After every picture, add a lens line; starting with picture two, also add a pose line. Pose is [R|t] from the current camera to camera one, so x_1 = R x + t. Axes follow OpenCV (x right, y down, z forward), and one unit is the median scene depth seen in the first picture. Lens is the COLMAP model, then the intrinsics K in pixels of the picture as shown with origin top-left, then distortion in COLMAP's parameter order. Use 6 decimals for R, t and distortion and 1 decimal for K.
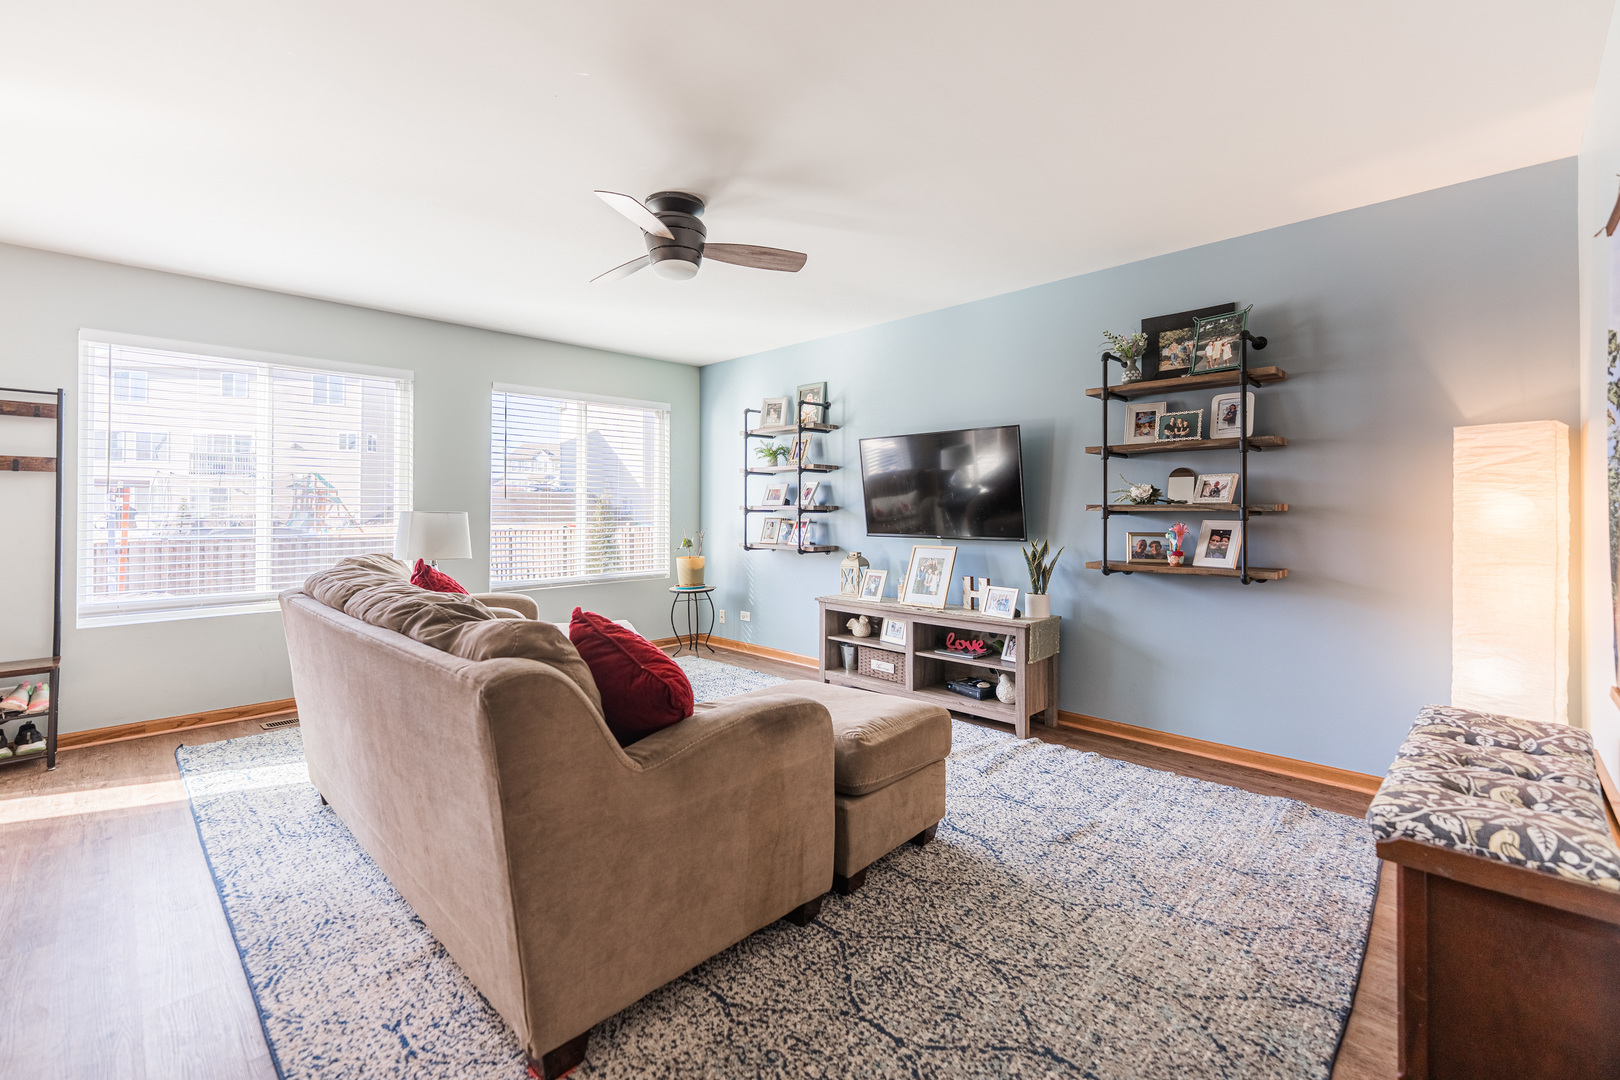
lens RADIAL K [[690.8, 0, 817.8], [0, 690.8, 502.3], [0, 0, 1]] dist [0.002268, -0.000304]
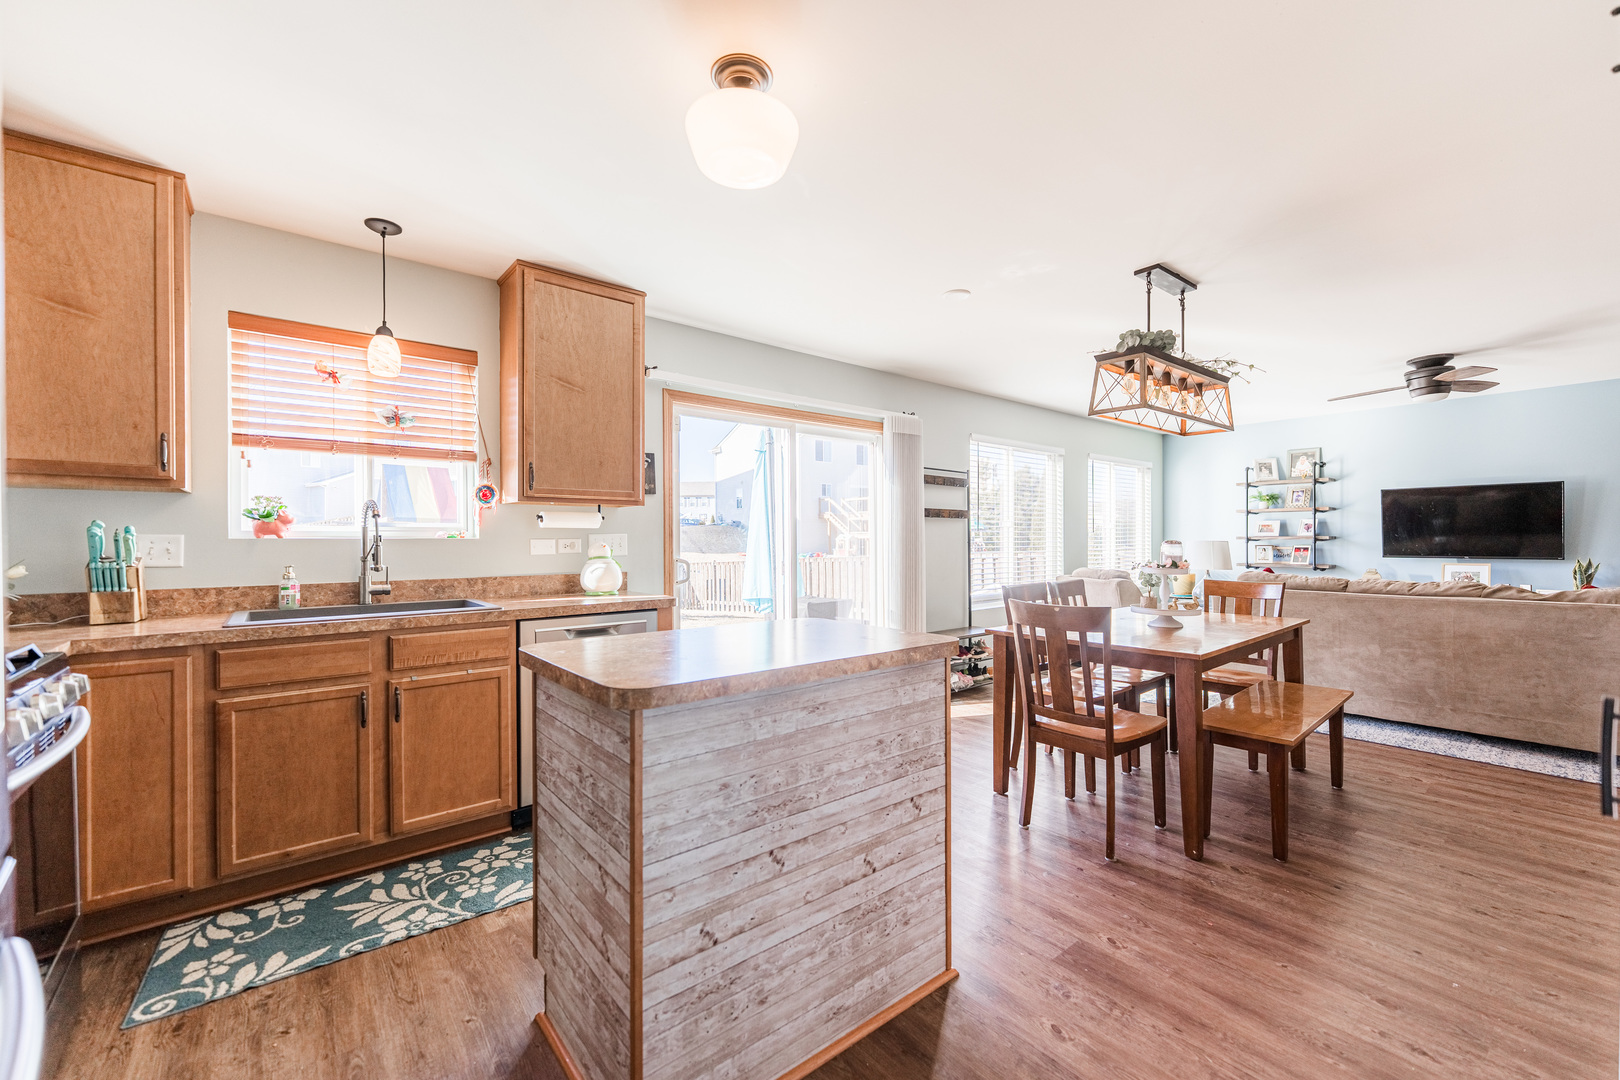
lens RADIAL K [[654.1, 0, 807.3], [0, 654.1, 536.8], [0, 0, 1]] dist [0.000586, -0.000042]
pose [[0.993934, -0.003623, -0.109922, -1.310853], [0.004458, 0.999963, 0.007346, -0.011822], [0.109891, -0.007791, 0.993913, -0.646353]]
